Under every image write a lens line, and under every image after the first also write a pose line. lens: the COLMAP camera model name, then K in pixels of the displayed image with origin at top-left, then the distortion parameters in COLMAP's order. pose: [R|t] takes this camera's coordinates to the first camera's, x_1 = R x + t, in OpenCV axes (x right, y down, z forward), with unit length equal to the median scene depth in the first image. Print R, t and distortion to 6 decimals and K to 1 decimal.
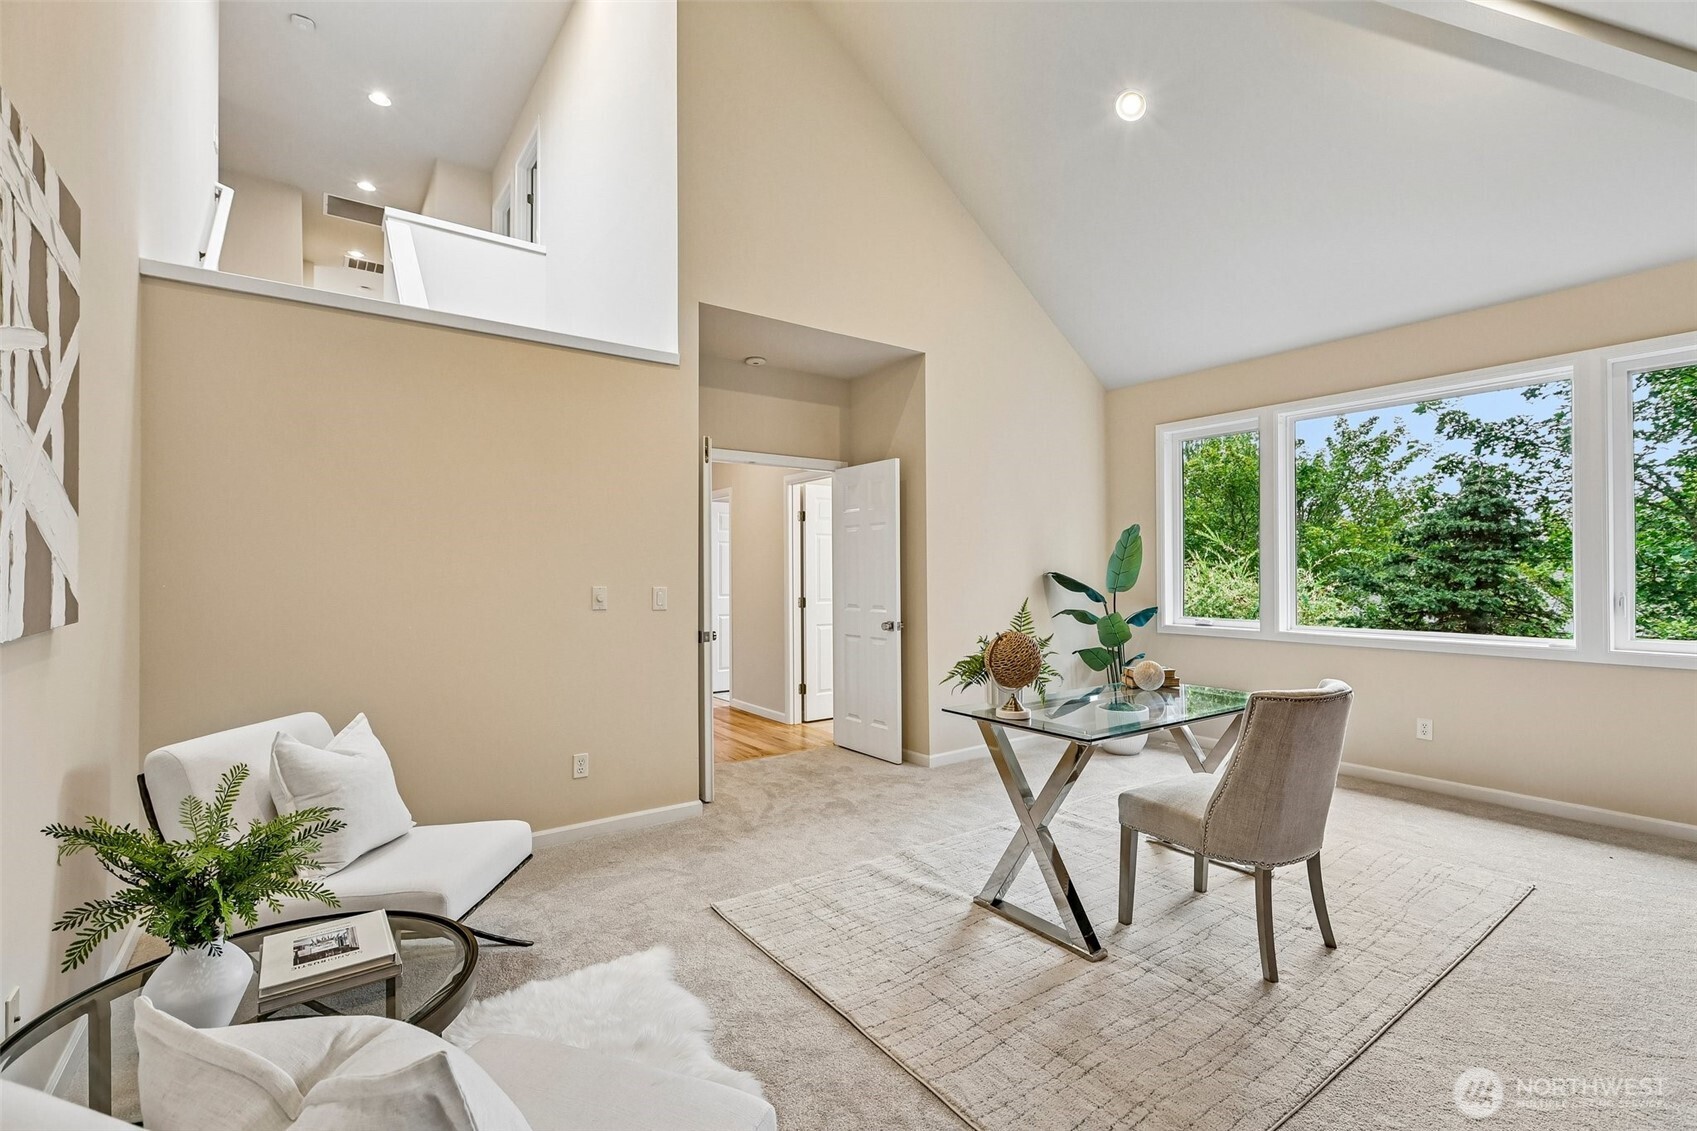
lens RADIAL K [[758.9, 0, 855.4], [0, 758.9, 569.2], [0, 0, 1]] dist [-0.003105, 0.003941]
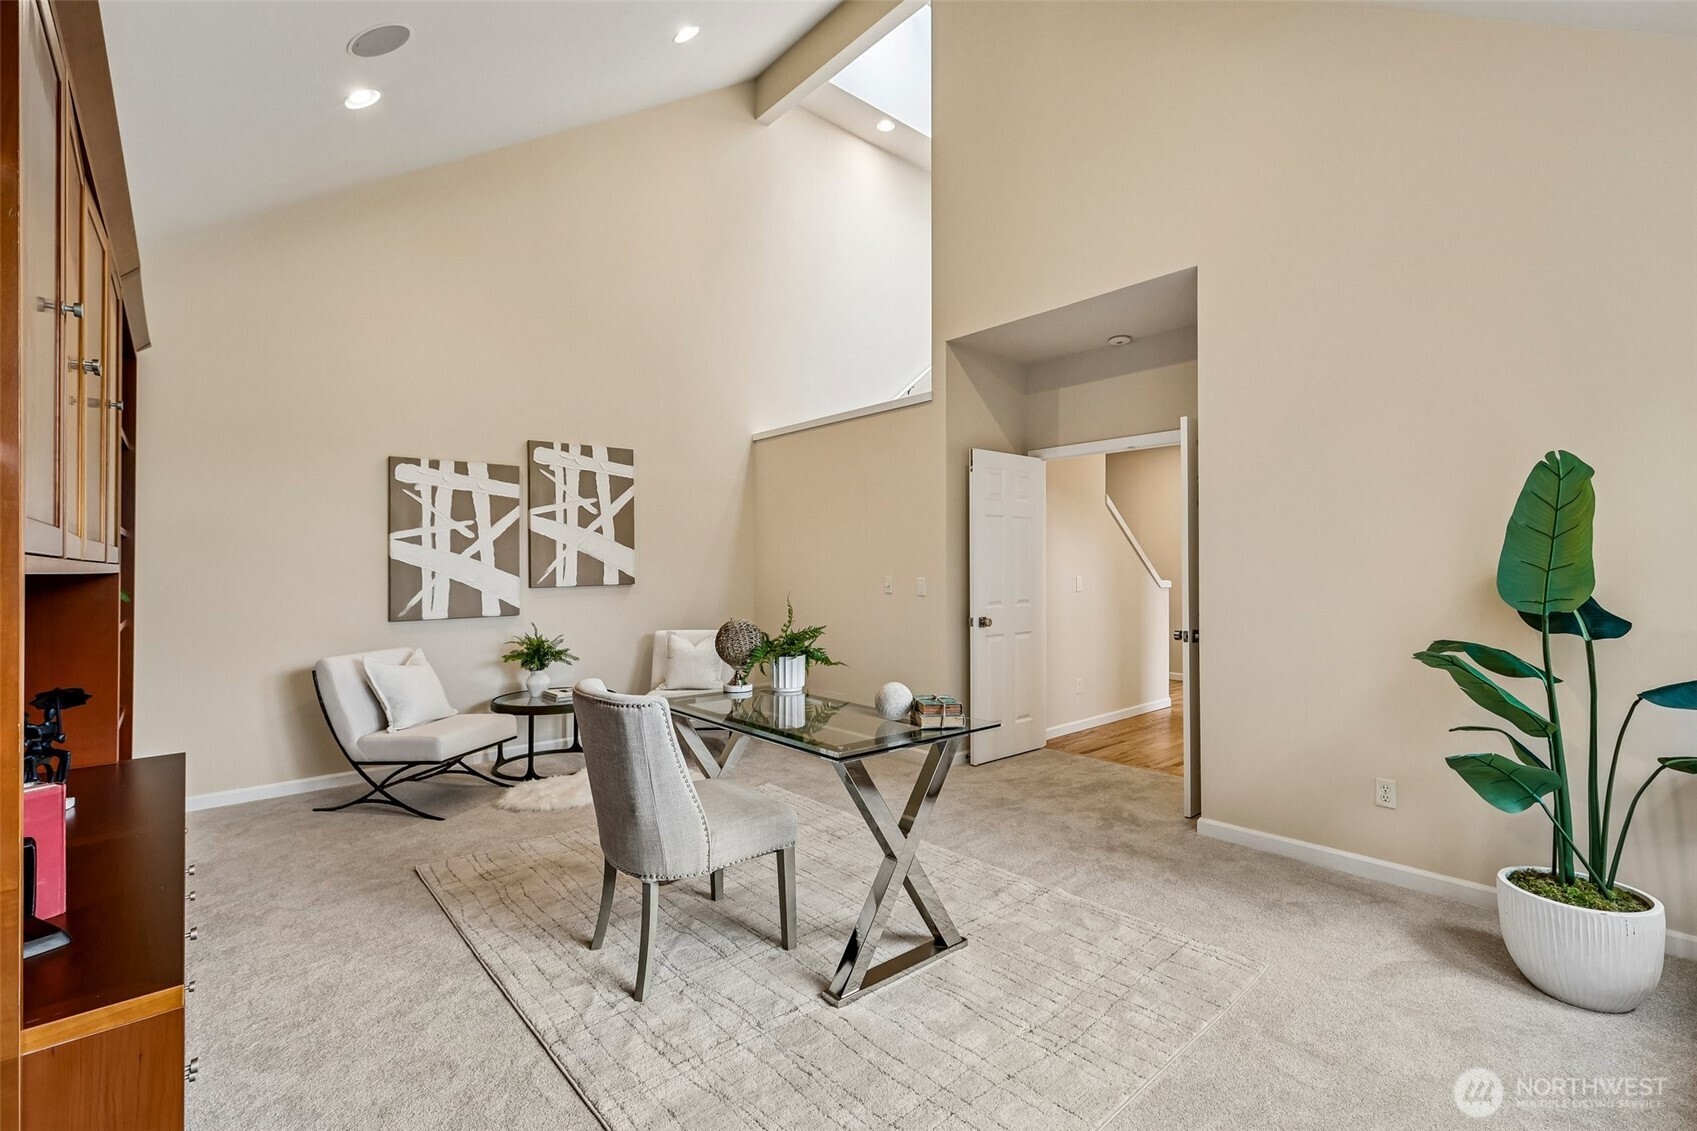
lens RADIAL K [[758.9, 0, 855.8], [0, 758.9, 562.7], [0, 0, 1]] dist [-0.003105, 0.003941]
pose [[0.091543, -0.005818, -0.995784, 0.873249], [0.005471, 0.999971, -0.005339, 0.004222], [0.995786, -0.004960, 0.091572, 0.668657]]
